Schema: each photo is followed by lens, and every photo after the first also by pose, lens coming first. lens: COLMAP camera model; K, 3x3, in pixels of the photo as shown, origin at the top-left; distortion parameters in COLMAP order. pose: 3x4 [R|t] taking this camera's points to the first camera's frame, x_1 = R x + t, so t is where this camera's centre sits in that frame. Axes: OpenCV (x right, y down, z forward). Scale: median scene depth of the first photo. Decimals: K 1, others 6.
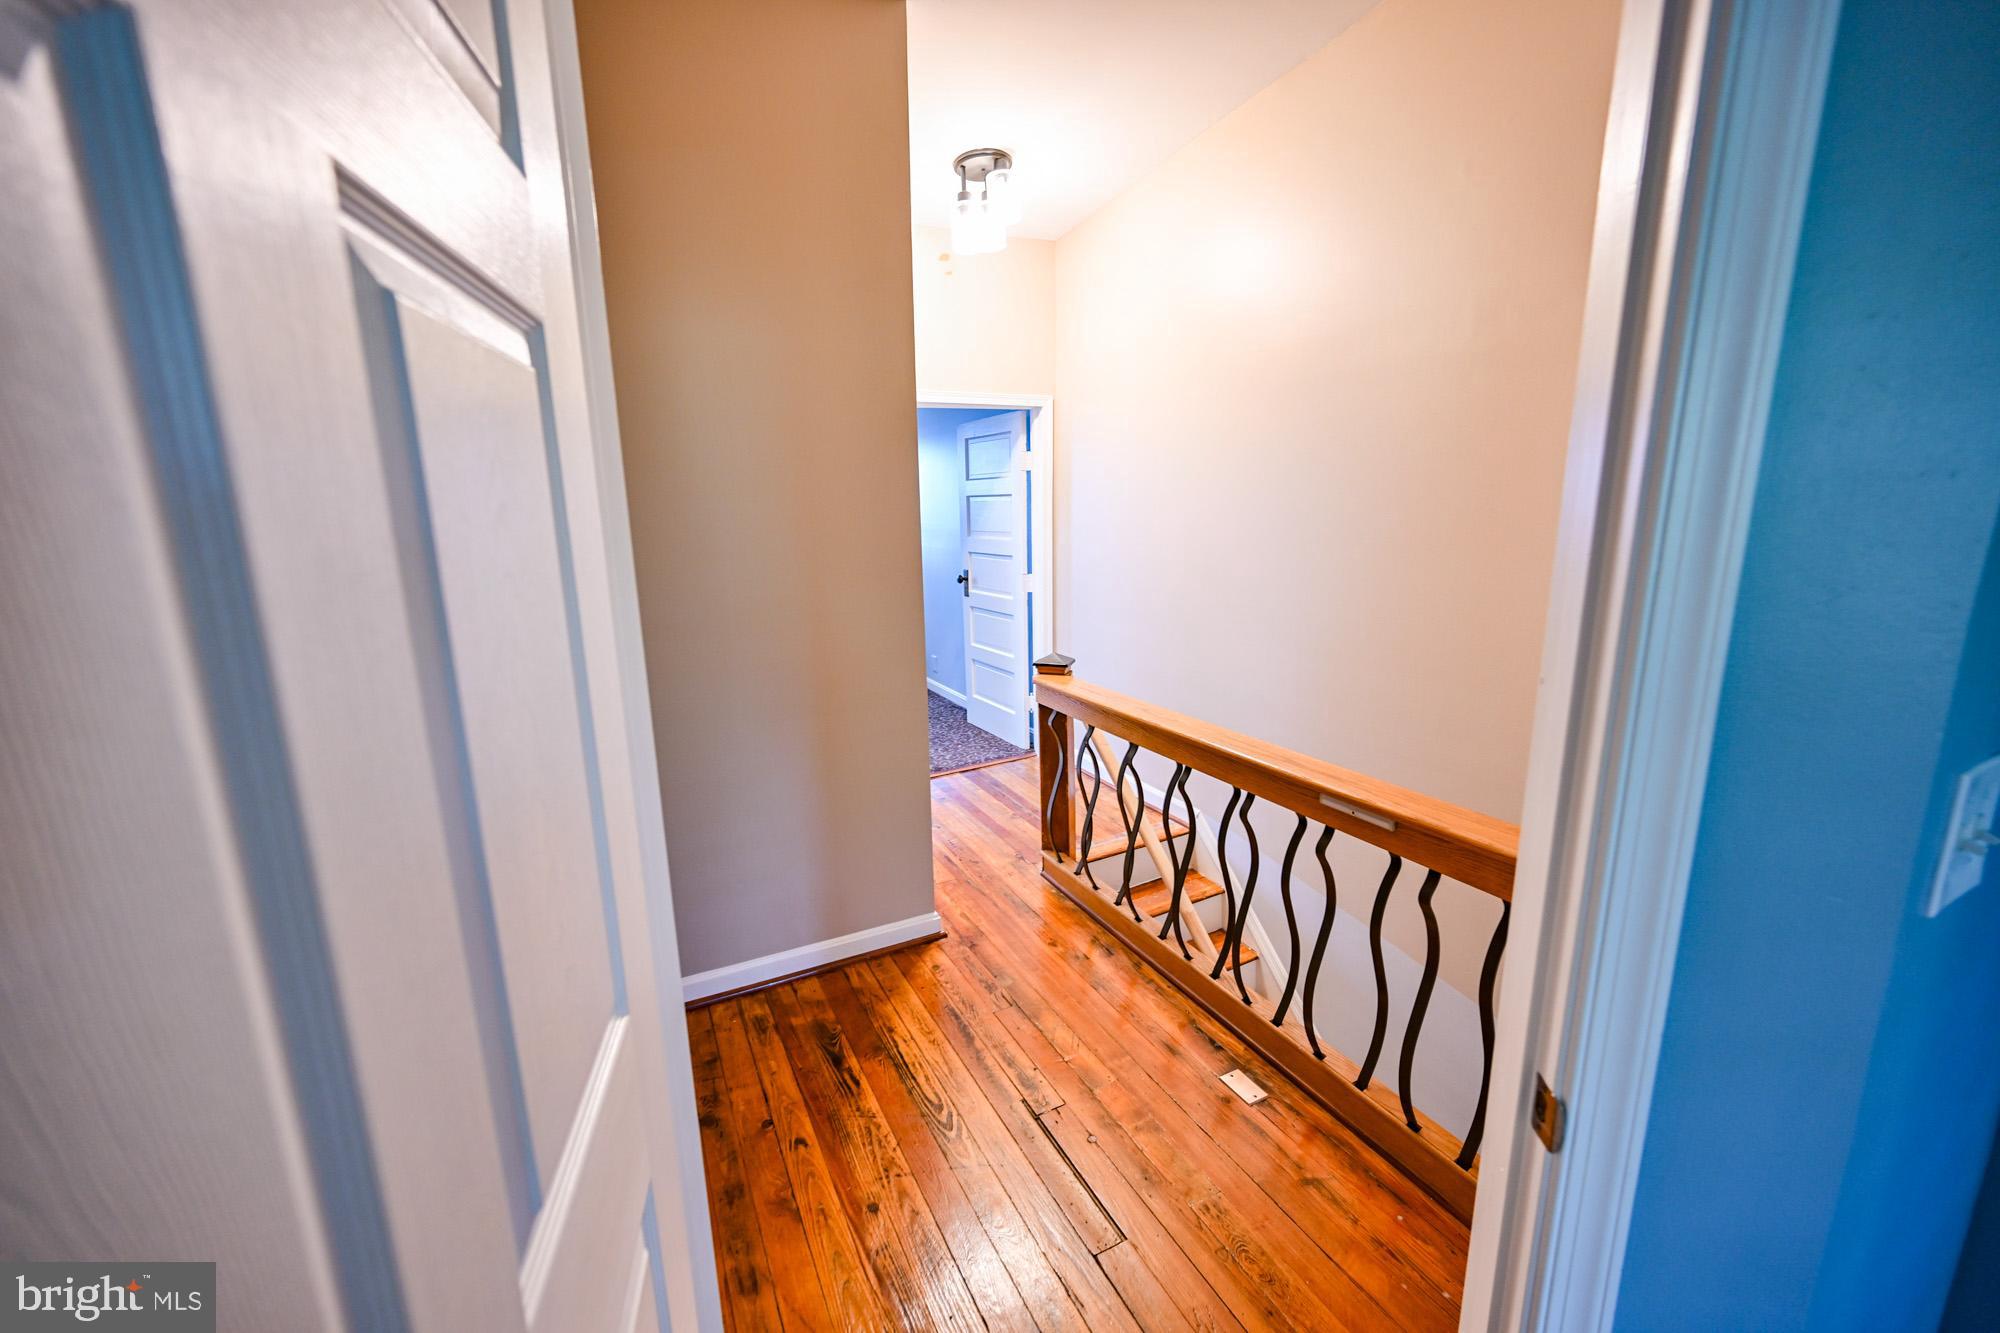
lens RADIAL K [[778.8, 0, 1005.8], [0, 778.8, 670.4], [0, 0, 1]] dist [-0.003114, 0.000146]
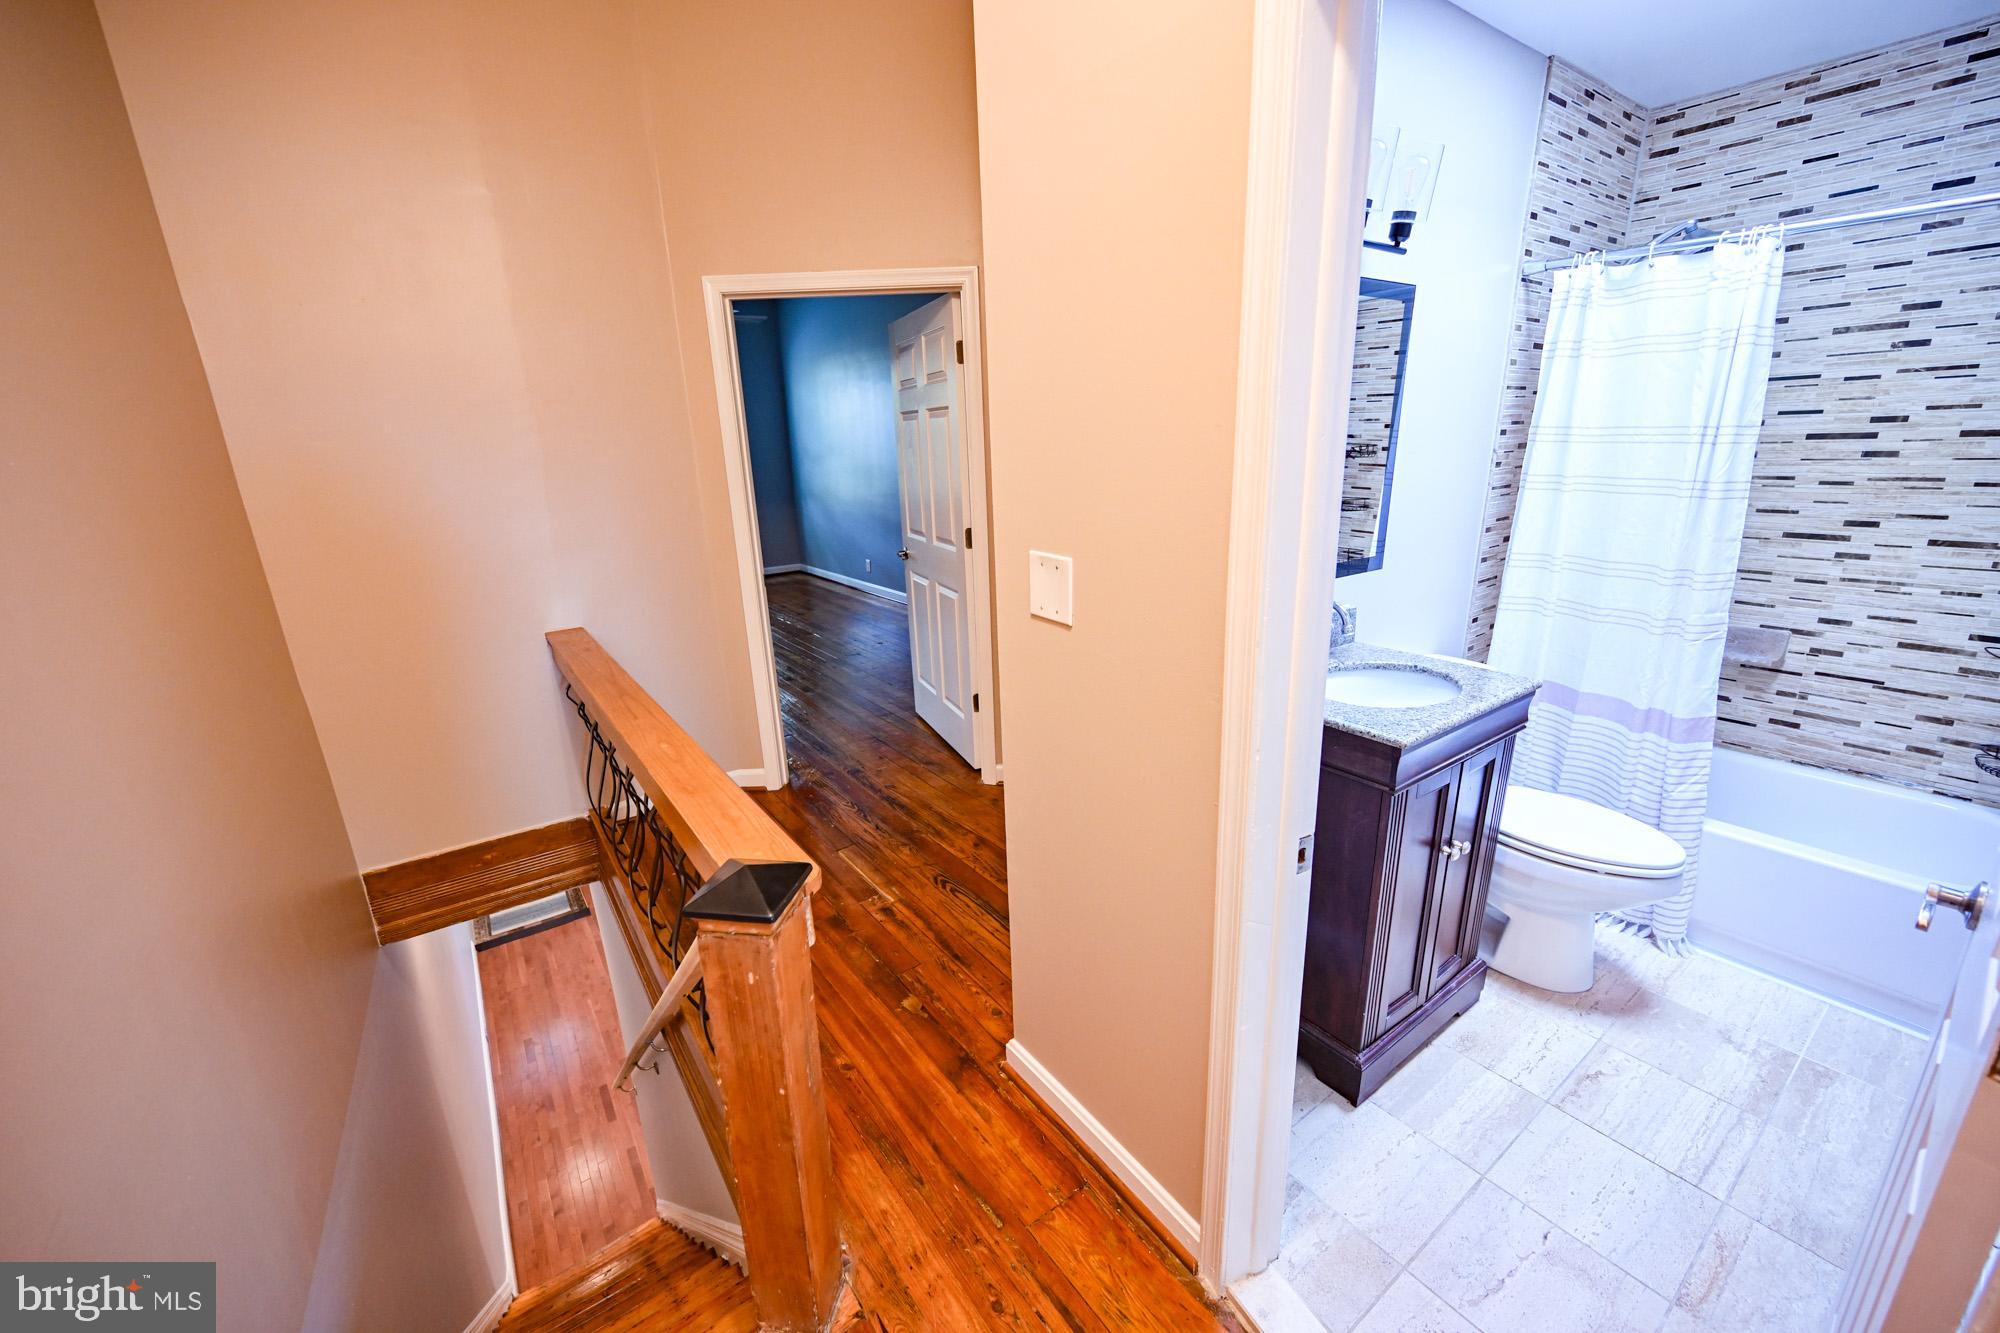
lens RADIAL K [[778.8, 0, 1005.8], [0, 778.8, 670.4], [0, 0, 1]] dist [-0.003114, 0.000146]
pose [[-0.986714, 0.087167, -0.137103, -0.020408], [0.013487, 0.884920, 0.465549, -0.362501], [0.161906, 0.457514, -0.874338, 1.729769]]
